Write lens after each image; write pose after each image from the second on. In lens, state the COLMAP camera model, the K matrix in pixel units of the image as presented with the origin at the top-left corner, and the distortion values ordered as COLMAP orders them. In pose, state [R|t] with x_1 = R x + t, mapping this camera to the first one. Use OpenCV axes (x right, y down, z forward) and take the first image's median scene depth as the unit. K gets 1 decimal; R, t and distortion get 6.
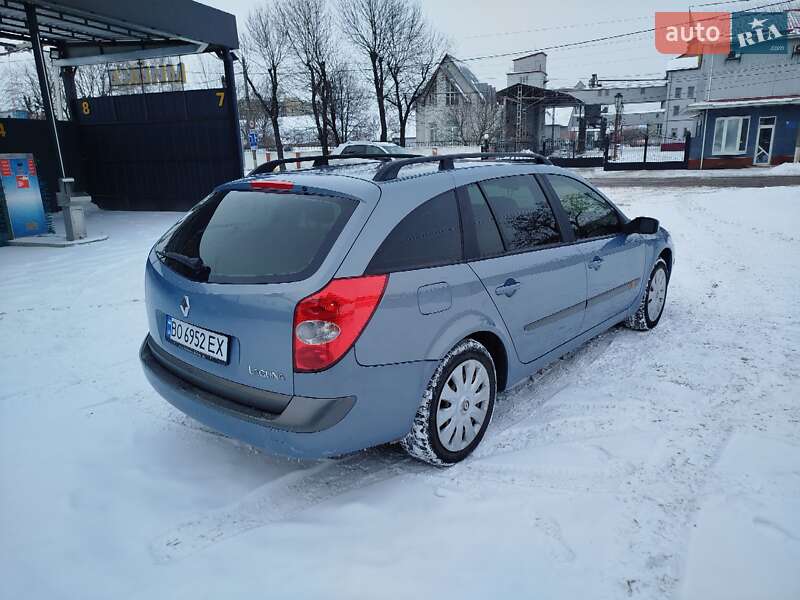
lens RADIAL K [[557.7, 0, 398.1], [0, 557.7, 299.0], [0, 0, 1]] dist [0.010936, 0.003208]
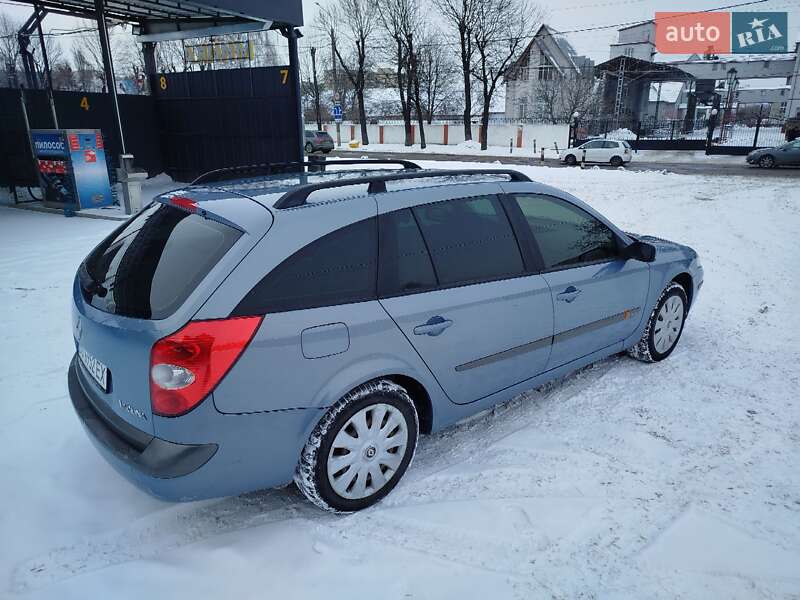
lens RADIAL K [[557.7, 0, 398.1], [0, 557.7, 299.0], [0, 0, 1]] dist [0.010936, 0.003208]
pose [[0.987257, 0.070547, -0.142644, 0.056585], [-0.064010, 0.996700, 0.049913, -0.022480], [0.145695, -0.040146, 0.988515, 0.020160]]
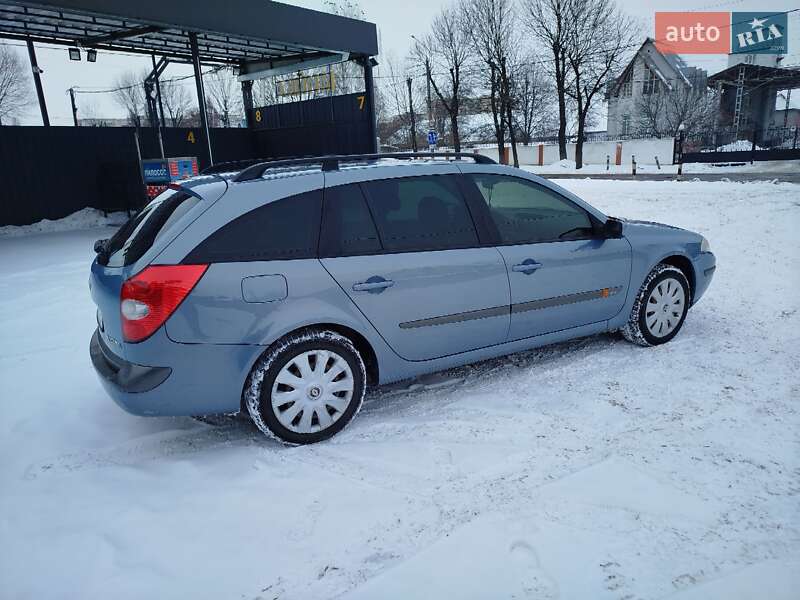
lens RADIAL K [[557.7, 0, 398.1], [0, 557.7, 299.0], [0, 0, 1]] dist [0.010936, 0.003208]
pose [[0.944229, 0.066163, -0.322573, 0.121849], [-0.064424, 0.997793, 0.016078, -0.002841], [0.322925, 0.005600, 0.946408, 0.008198]]
